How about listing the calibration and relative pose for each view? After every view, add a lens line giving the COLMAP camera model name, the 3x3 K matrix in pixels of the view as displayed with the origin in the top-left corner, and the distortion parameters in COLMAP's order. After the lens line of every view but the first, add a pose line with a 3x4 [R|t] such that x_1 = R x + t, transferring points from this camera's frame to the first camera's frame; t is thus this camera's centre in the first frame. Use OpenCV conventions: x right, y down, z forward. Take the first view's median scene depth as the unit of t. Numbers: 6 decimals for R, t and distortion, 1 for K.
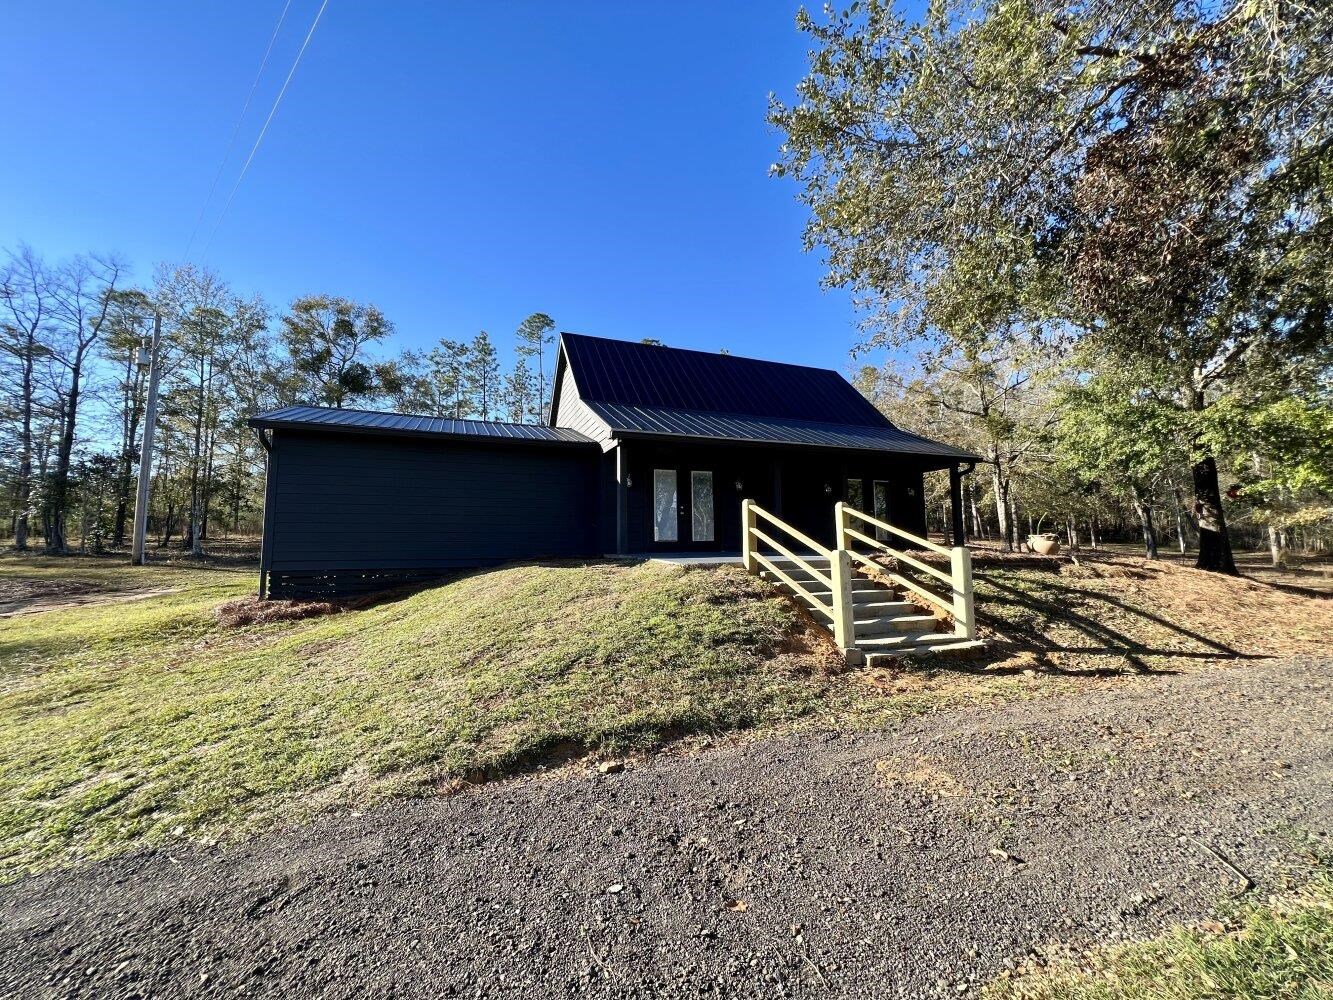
lens RADIAL K [[533.2, 0, 666.5], [0, 533.2, 500.0], [0, 0, 1]] dist [-0.001103, 0.000662]
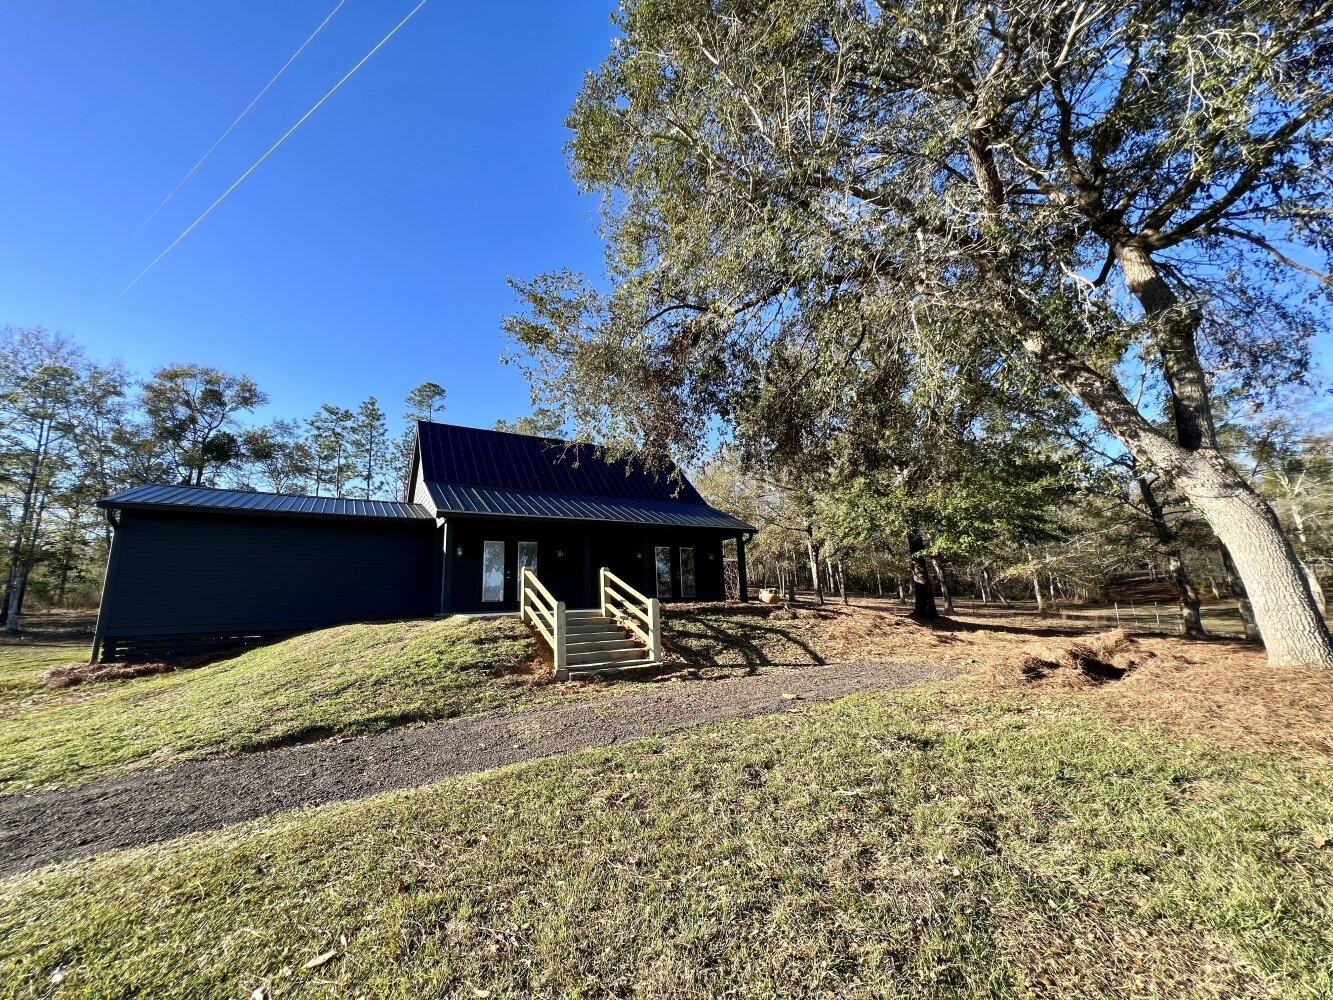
lens RADIAL K [[533.2, 0, 666.5], [0, 533.2, 500.0], [0, 0, 1]] dist [-0.001103, 0.000662]
pose [[0.986105, 0.006902, 0.165981, 0.181895], [0.012354, 0.993323, -0.114705, -0.006285], [-0.165665, 0.115162, 0.979435, -0.255966]]
